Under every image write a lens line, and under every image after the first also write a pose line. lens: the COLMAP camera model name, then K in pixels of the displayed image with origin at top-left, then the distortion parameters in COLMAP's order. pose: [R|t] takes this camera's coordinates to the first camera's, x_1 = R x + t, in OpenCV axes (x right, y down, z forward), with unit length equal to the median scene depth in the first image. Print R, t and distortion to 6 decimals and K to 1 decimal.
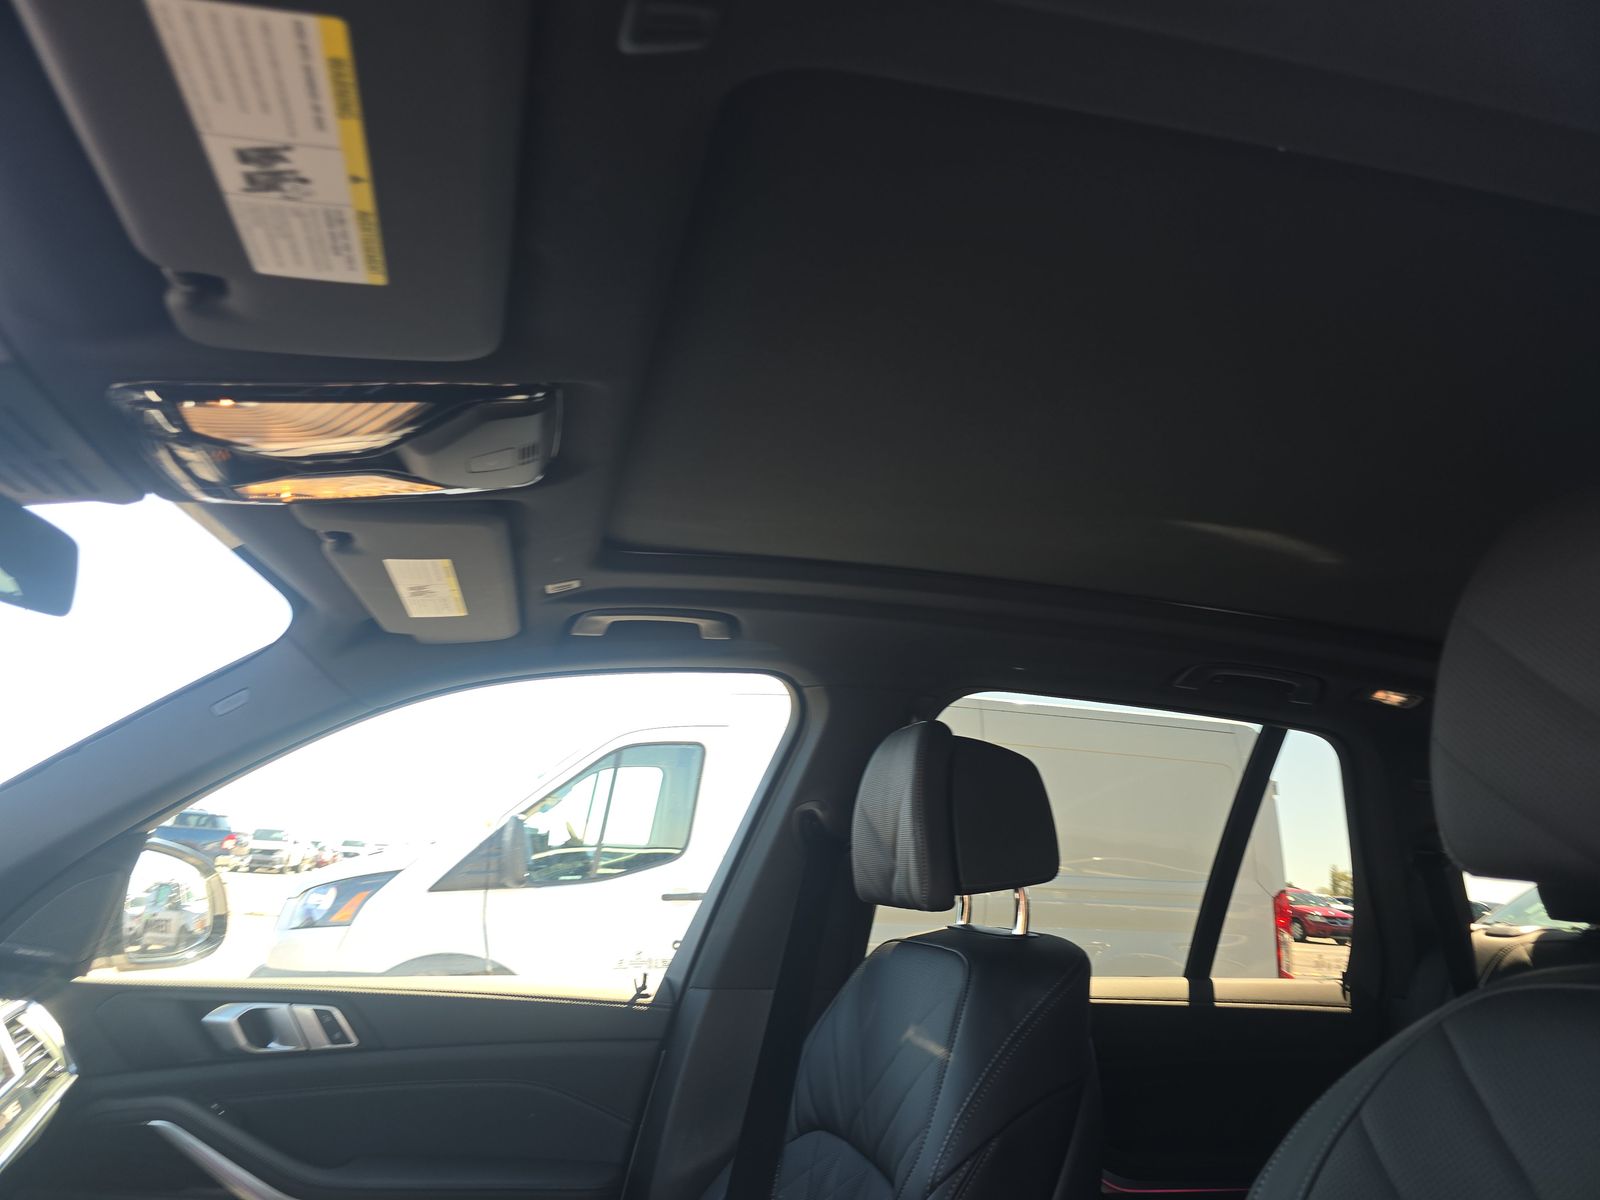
lens RADIAL K [[1075.8, 0, 800.0], [0, 1075.8, 600.0], [0, 0, 1]] dist [0.010434, -0.000226]
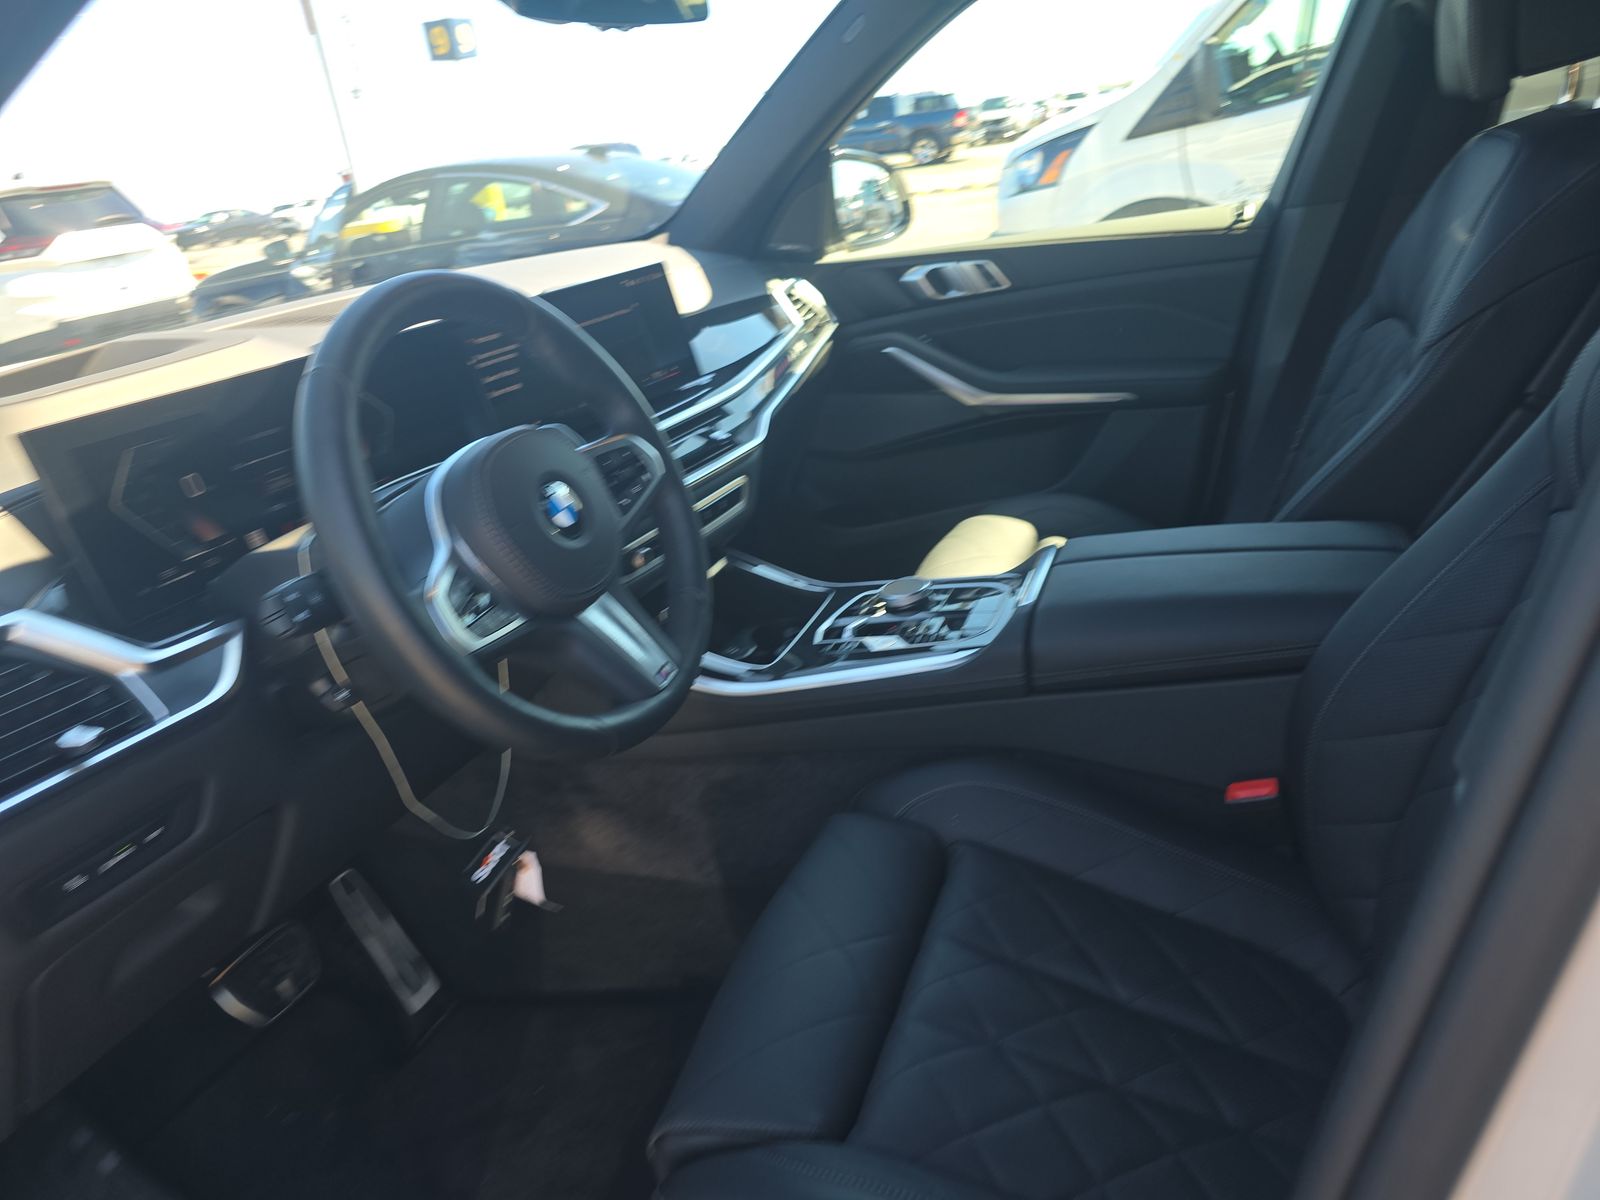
lens RADIAL K [[1168.3, 0, 800.0], [0, 1168.3, 600.0], [0, 0, 1]] dist [-0.000913, 0.001363]
pose [[0.792481, 0.066388, -0.606273, 0.201972], [0.315767, 0.805794, 0.500986, -0.050081], [0.521791, -0.588463, 0.617613, -0.164406]]
